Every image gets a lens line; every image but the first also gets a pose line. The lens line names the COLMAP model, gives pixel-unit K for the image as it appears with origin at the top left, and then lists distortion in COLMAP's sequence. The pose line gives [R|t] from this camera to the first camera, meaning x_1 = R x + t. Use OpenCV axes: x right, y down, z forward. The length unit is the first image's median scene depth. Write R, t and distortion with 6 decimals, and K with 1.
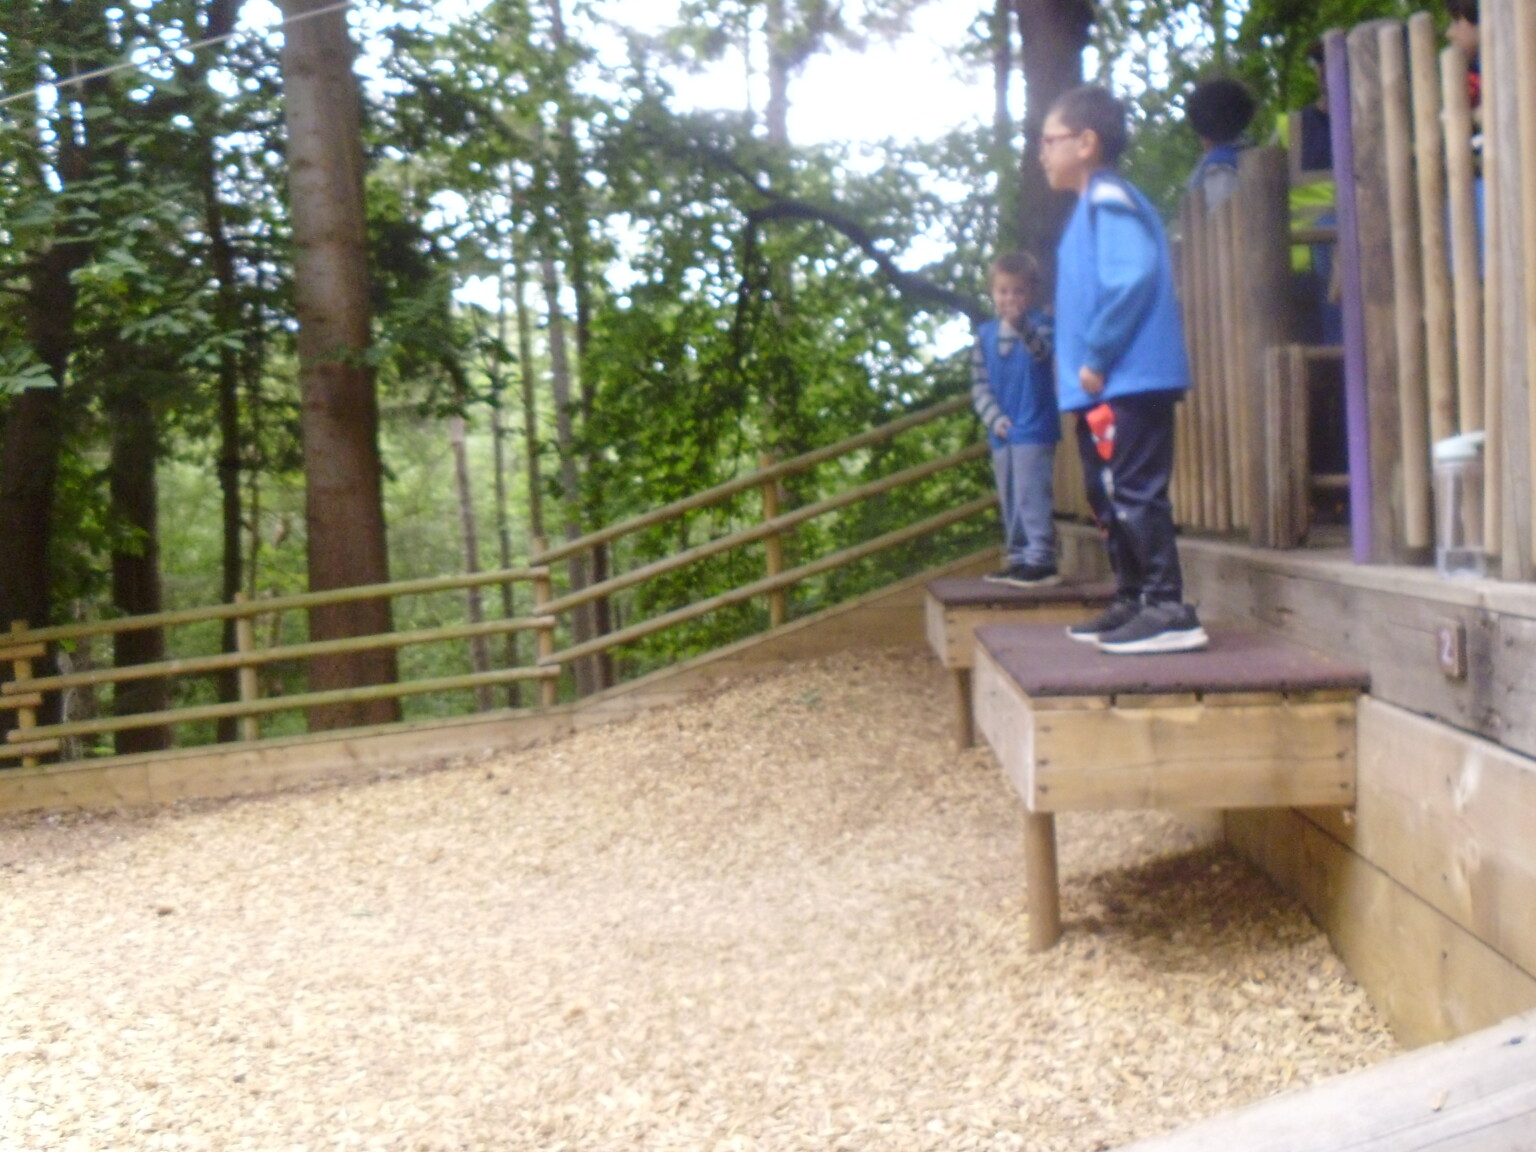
lens RADIAL K [[1299.5, 0, 768.0], [0, 1299.5, 576.0], [0, 0, 1]] dist [0.006904, 0.005391]
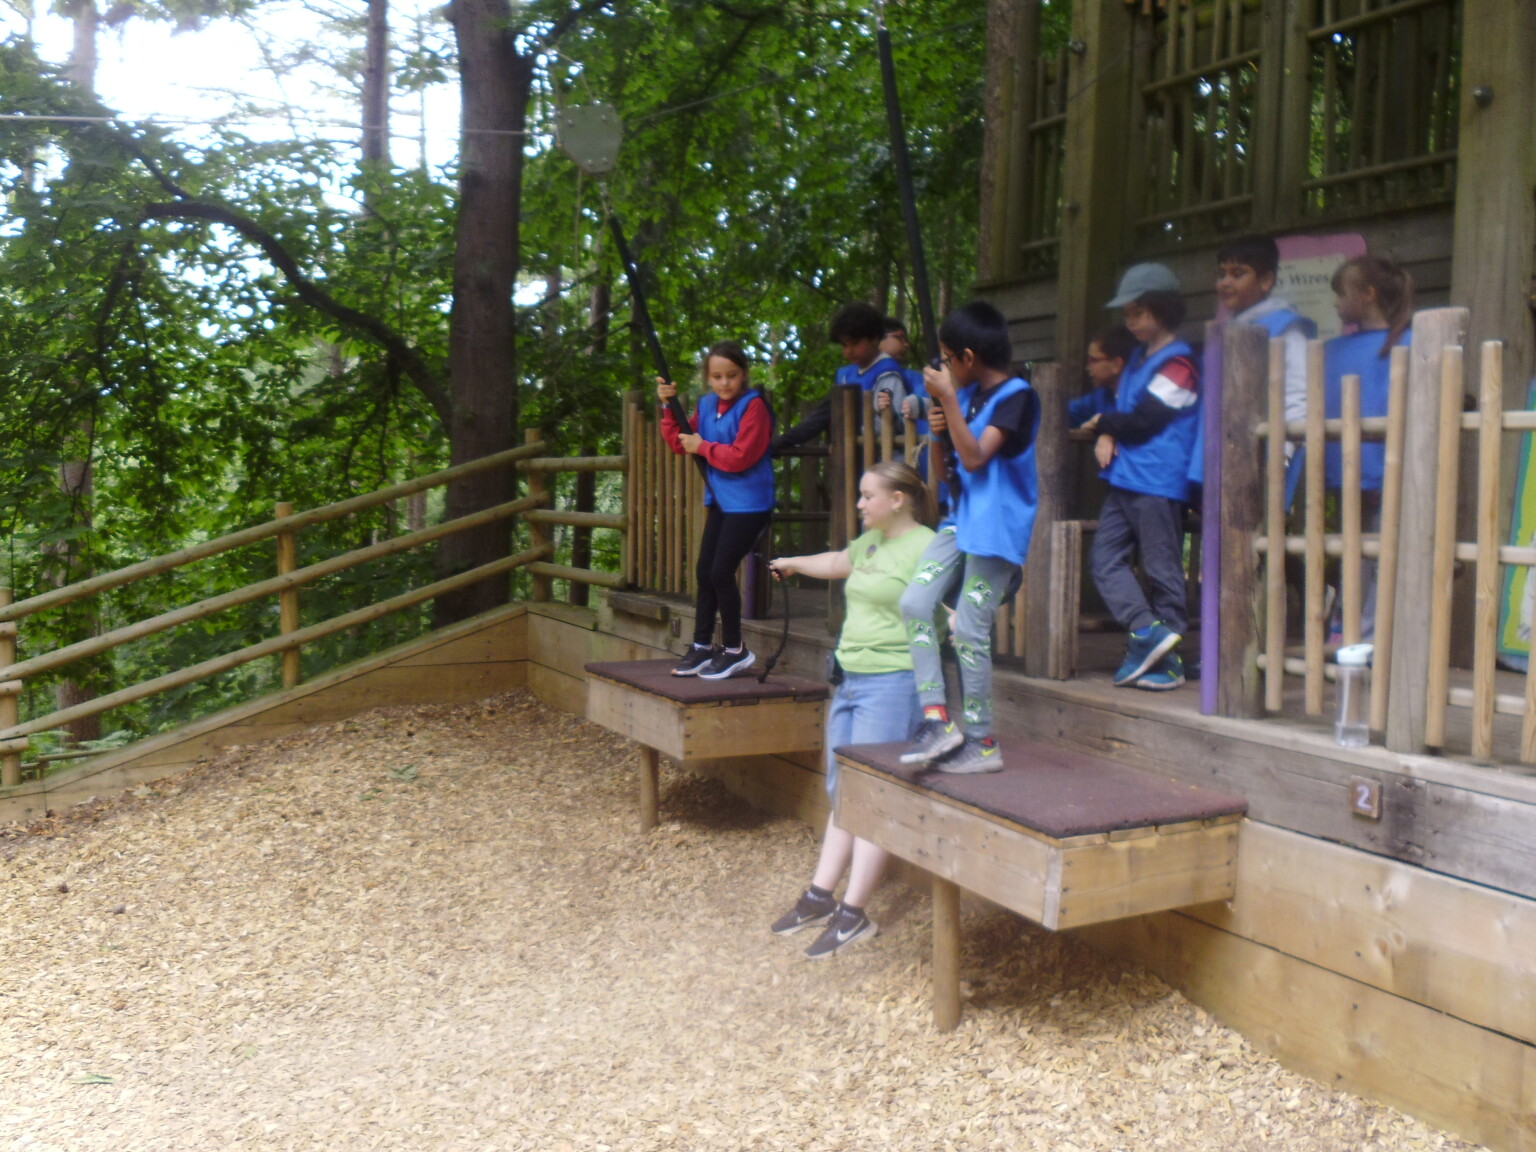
lens RADIAL K [[1299.5, 0, 768.0], [0, 1299.5, 576.0], [0, 0, 1]] dist [0.006904, 0.005391]
pose [[0.863326, 0.021680, 0.504180, -0.679830], [-0.017333, 0.999761, -0.013311, -0.137869], [-0.504348, 0.002753, 0.863496, 0.058593]]
